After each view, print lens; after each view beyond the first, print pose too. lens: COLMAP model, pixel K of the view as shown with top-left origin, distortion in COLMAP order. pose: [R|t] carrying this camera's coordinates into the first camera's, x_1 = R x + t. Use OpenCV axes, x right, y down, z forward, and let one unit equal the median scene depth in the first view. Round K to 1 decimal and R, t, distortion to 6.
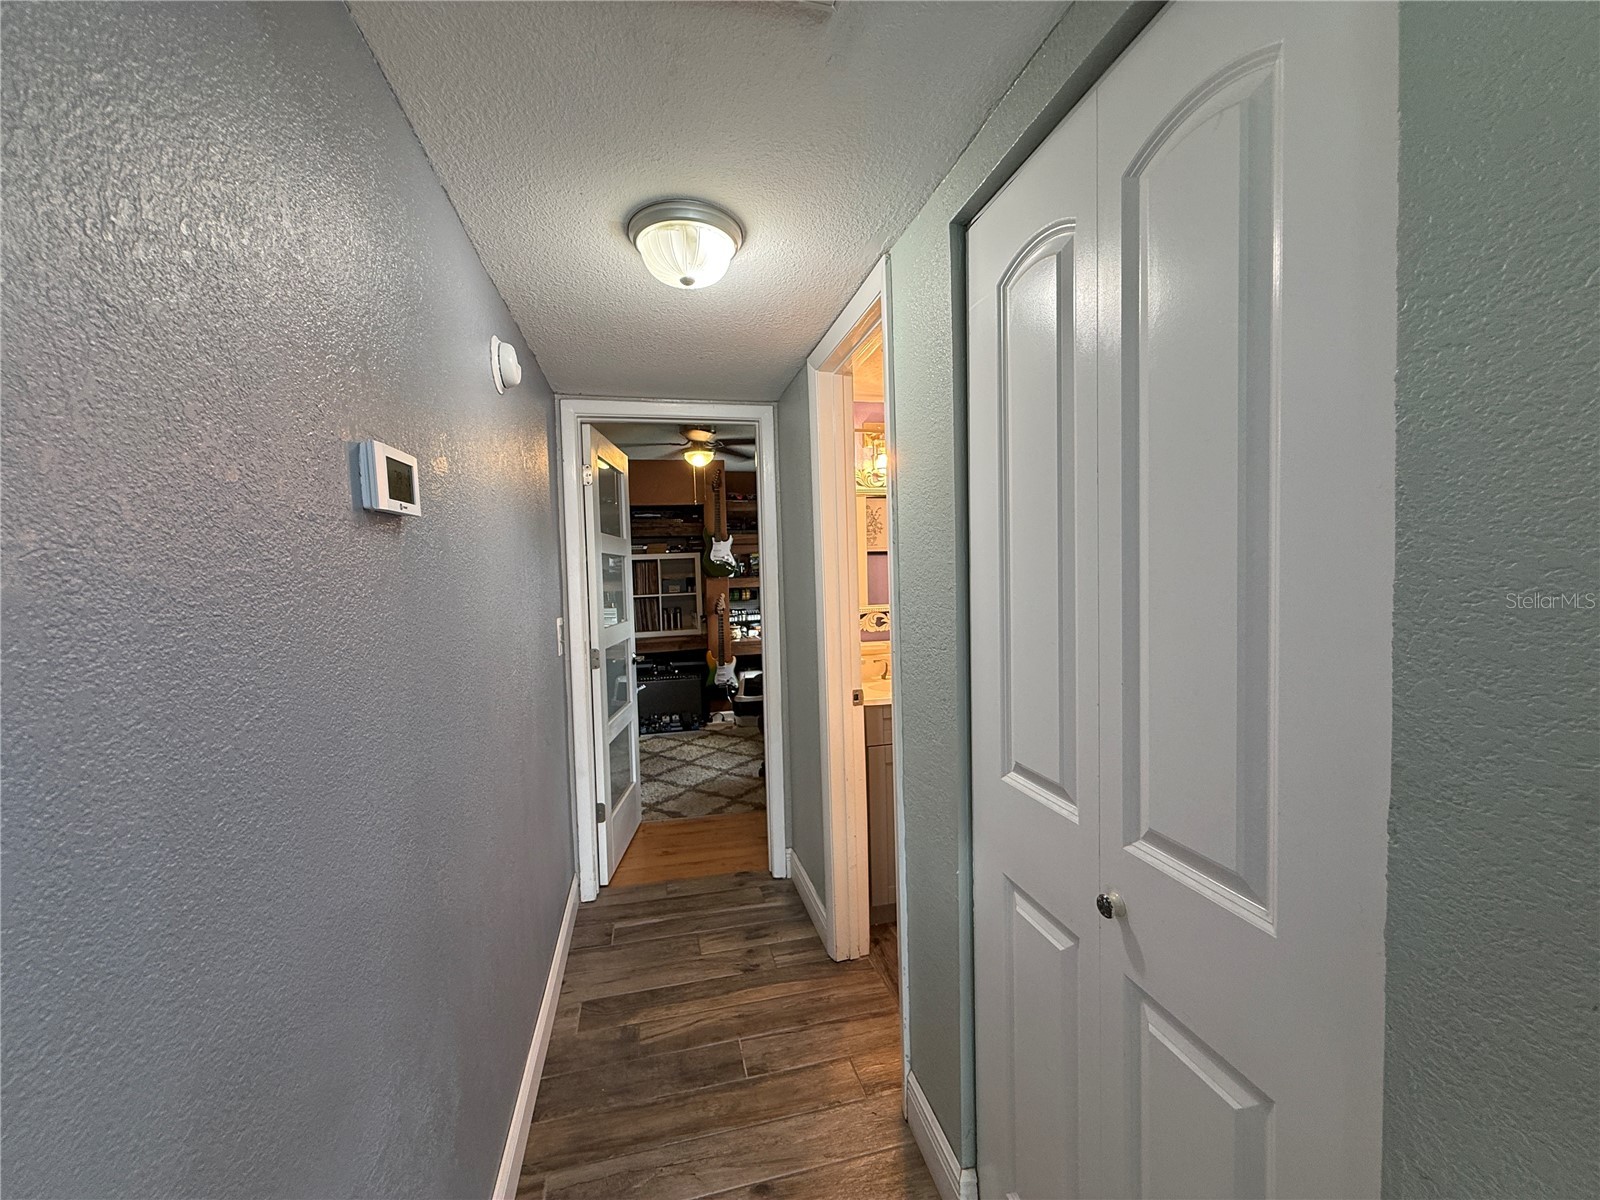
lens RADIAL K [[640.4, 0, 787.7], [0, 640.4, 601.7], [0, 0, 1]] dist [-0.000026, 0.000441]
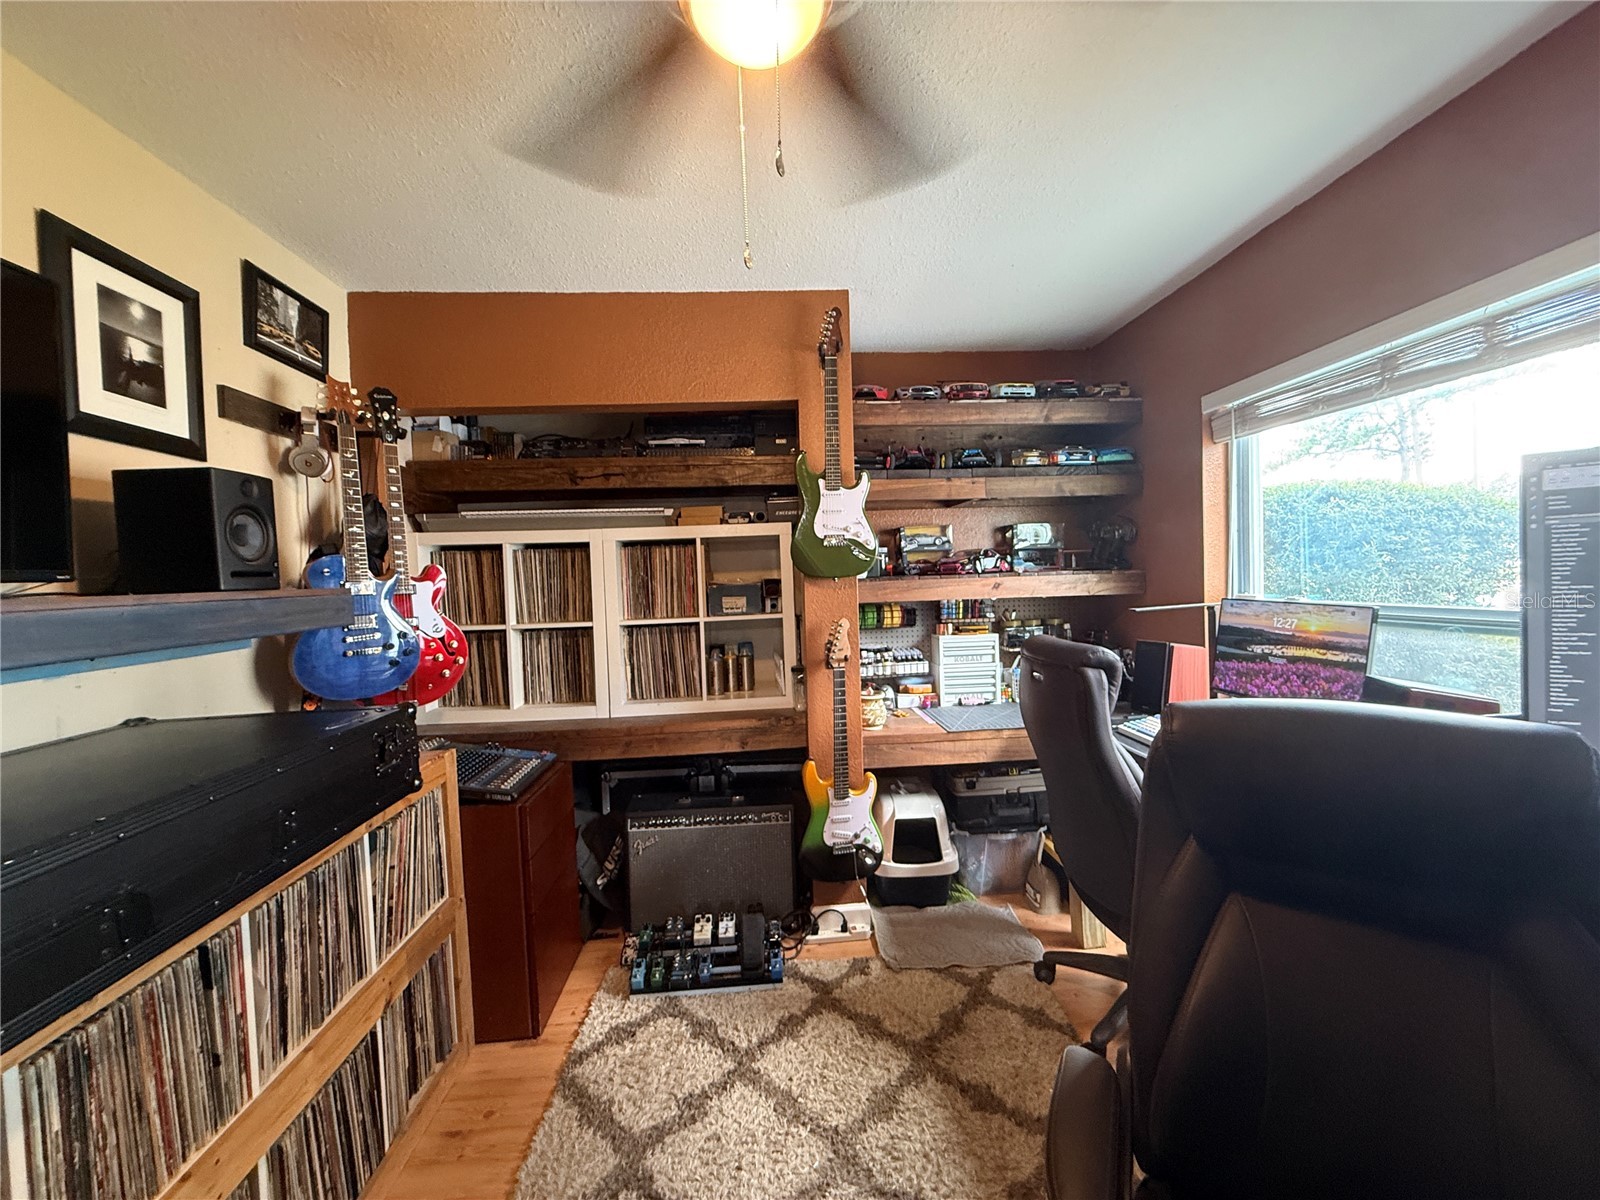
lens RADIAL K [[640.4, 0, 798.2], [0, 640.4, 598.1], [0, 0, 1]] dist [-0.000026, 0.000441]
pose [[0.989012, 0.004154, -0.147780, -0.068568], [-0.005216, 0.999963, -0.006802, -0.022301], [0.147746, 0.007498, 0.988997, 0.579242]]
